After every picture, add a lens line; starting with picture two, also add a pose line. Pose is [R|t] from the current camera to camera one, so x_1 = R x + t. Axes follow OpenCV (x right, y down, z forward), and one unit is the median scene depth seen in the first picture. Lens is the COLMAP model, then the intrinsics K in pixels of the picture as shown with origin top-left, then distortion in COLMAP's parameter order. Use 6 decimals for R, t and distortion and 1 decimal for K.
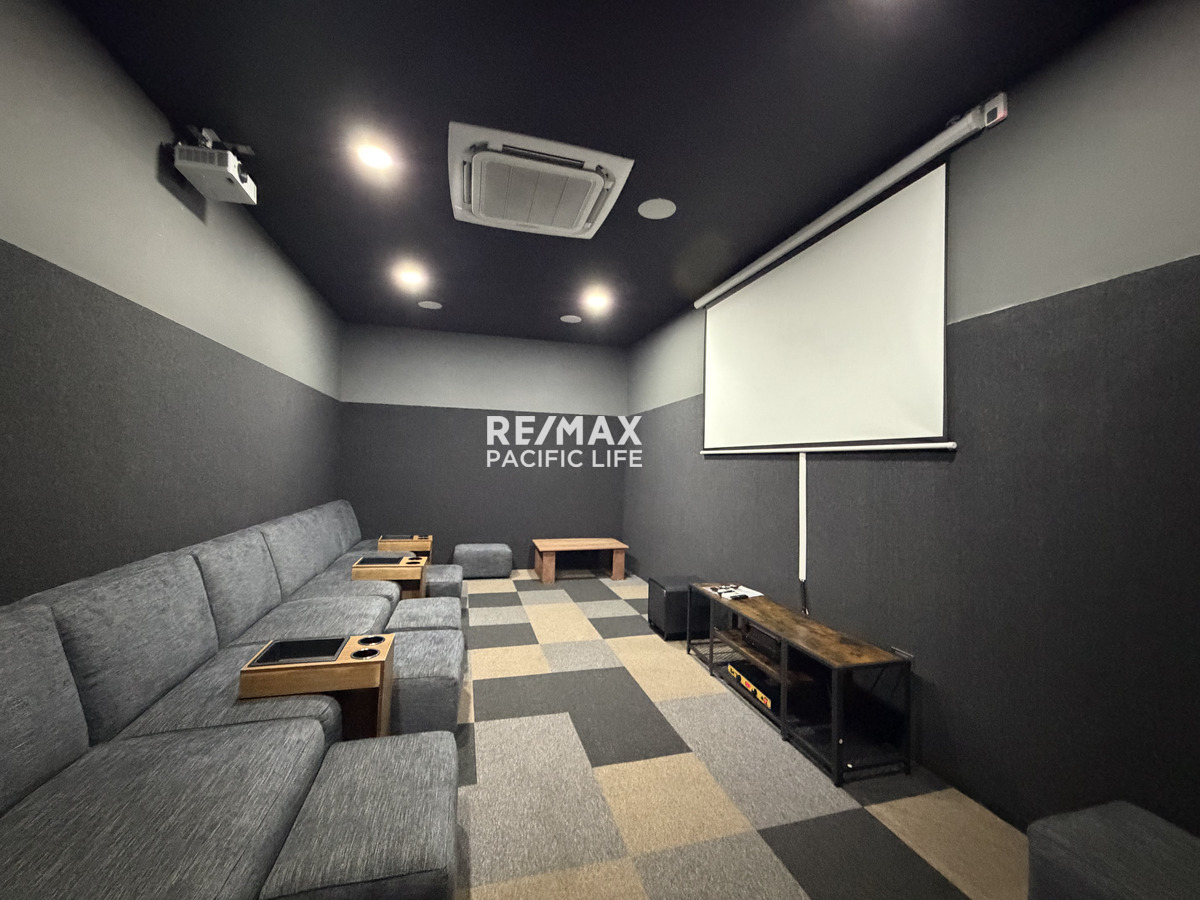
lens RADIAL K [[481.1, 0, 597.7], [0, 481.1, 446.4], [0, 0, 1]] dist [-0.000242, 0.000495]
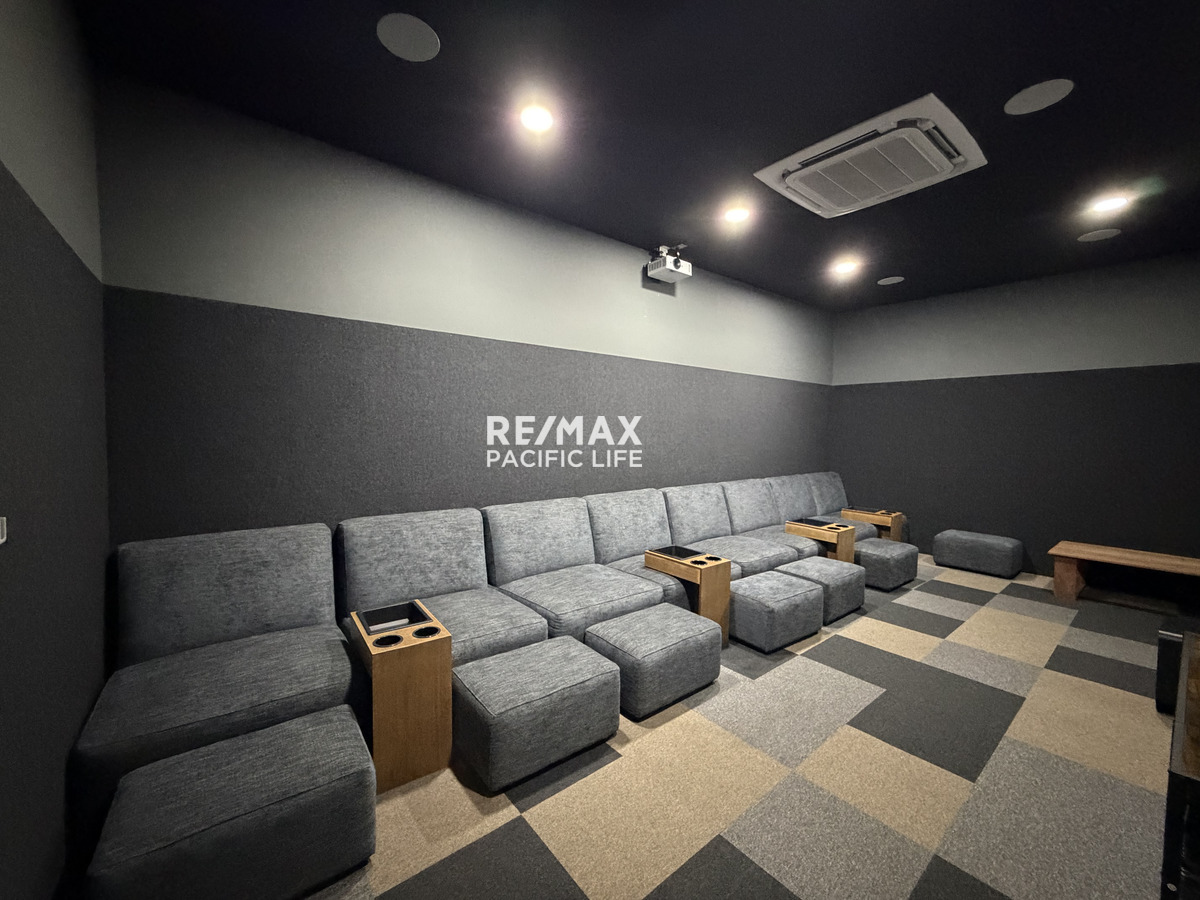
lens RADIAL K [[481.1, 0, 597.7], [0, 481.1, 446.4], [0, 0, 1]] dist [-0.000242, 0.000495]
pose [[0.396898, 0.013888, -0.917758, 0.574819], [0.032123, 0.999063, 0.029010, -0.001461], [0.917301, -0.040995, 0.396080, 0.067999]]
